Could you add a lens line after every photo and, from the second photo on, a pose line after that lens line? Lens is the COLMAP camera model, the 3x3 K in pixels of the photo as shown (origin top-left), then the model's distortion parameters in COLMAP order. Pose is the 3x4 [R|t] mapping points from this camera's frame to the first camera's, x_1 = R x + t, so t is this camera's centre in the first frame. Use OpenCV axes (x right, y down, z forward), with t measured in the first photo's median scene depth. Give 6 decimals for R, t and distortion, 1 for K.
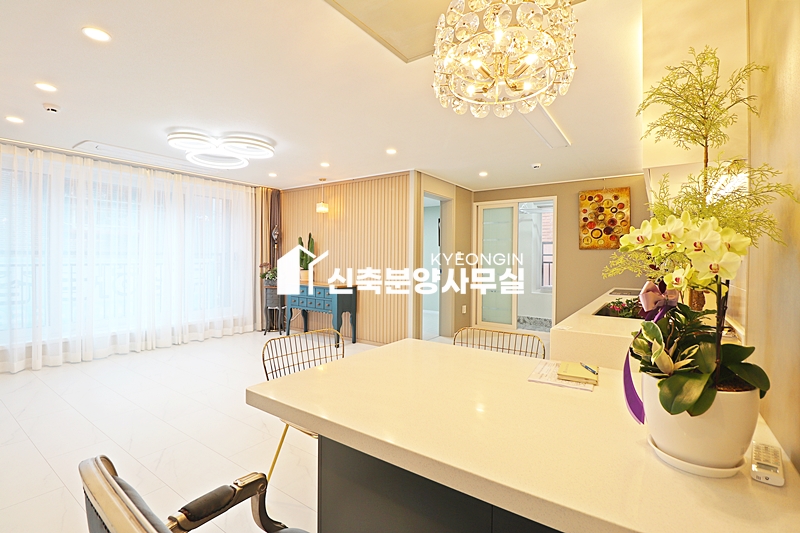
lens RADIAL K [[376.3, 0, 393.9], [0, 376.3, 259.9], [0, 0, 1]] dist [0.002592, -0.013575]
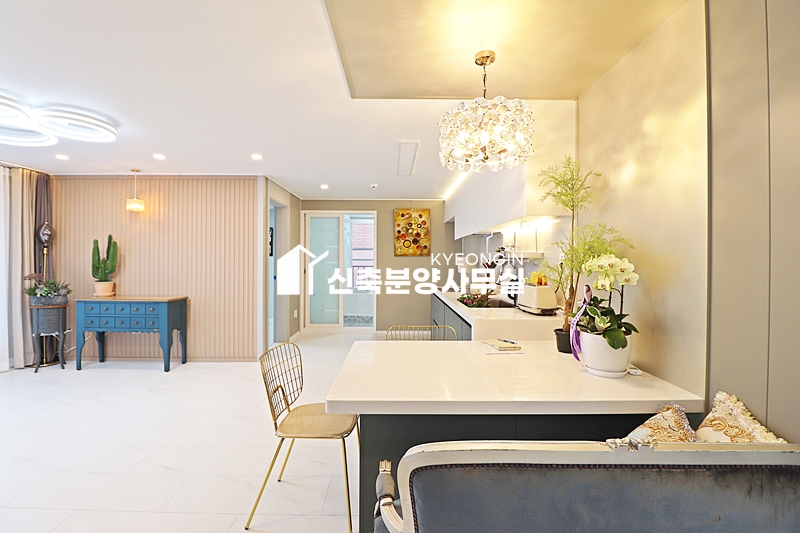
lens RADIAL K [[376.3, 0, 403.0], [0, 376.3, 260.5], [0, 0, 1]] dist [0.002592, -0.013575]
pose [[0.803238, -0.006038, 0.595628, -0.226873], [0.008133, 0.999967, -0.000831, -0.012881], [-0.595603, 0.005512, 0.803260, -0.003893]]
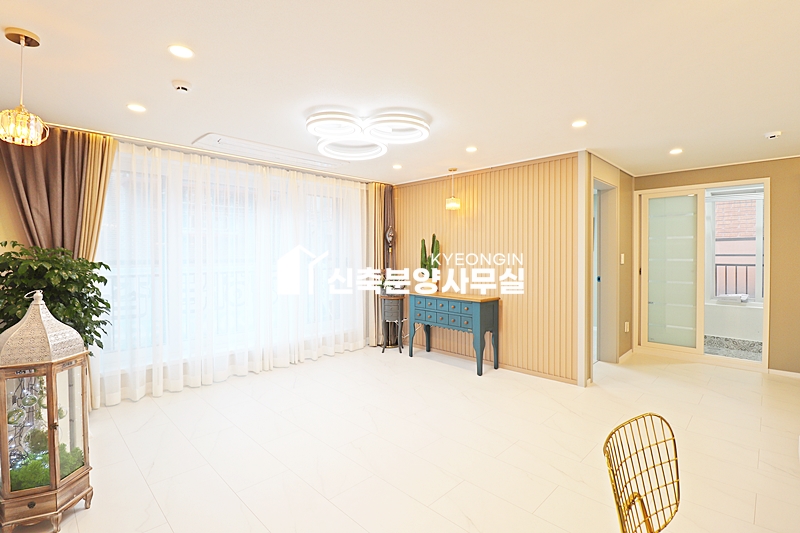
lens RADIAL K [[376.3, 0, 390.9], [0, 376.3, 257.8], [0, 0, 1]] dist [0.002592, -0.013575]
pose [[0.985476, -0.009897, -0.169525, -0.199903], [0.010326, 0.999945, 0.001648, -0.023225], [0.169499, -0.003375, 0.985525, 0.165032]]
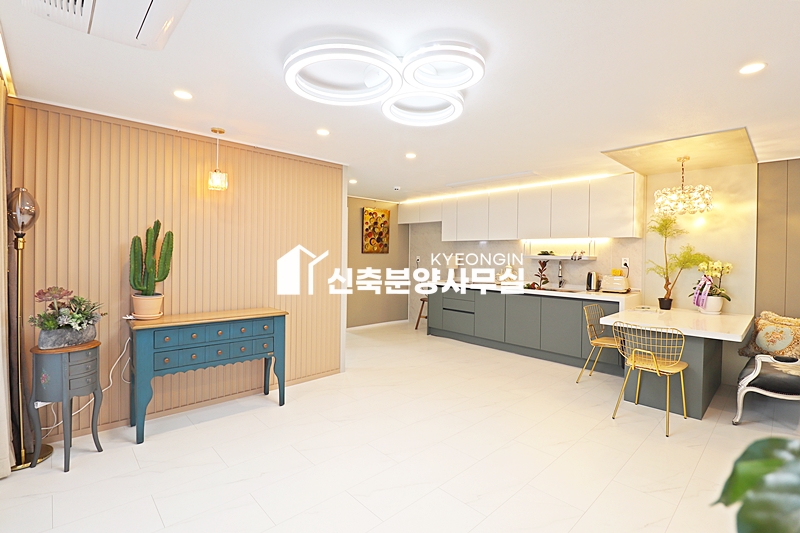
lens RADIAL K [[376.3, 0, 406.4], [0, 376.3, 252.7], [0, 0, 1]] dist [0.002592, -0.013575]
pose [[0.171241, -0.002293, 0.985227, -0.756506], [-0.003456, 0.999990, 0.002928, -0.035321], [-0.985223, -0.003906, 0.171231, 0.667525]]
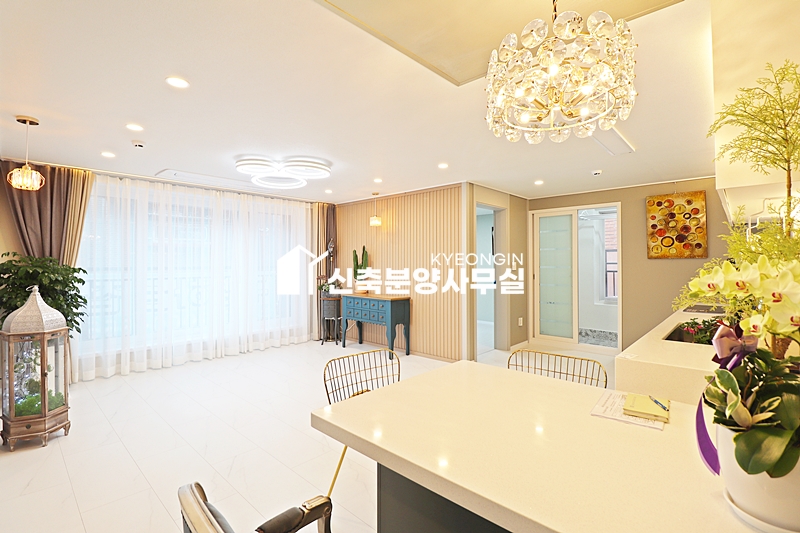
lens RADIAL K [[376.3, 0, 393.6], [0, 376.3, 260.7], [0, 0, 1]] dist [0.002592, -0.013575]
pose [[0.990355, -0.012623, -0.137977, -0.001718], [0.010510, 0.999816, -0.016029, -0.015548], [0.138154, 0.014424, 0.990306, -0.007568]]
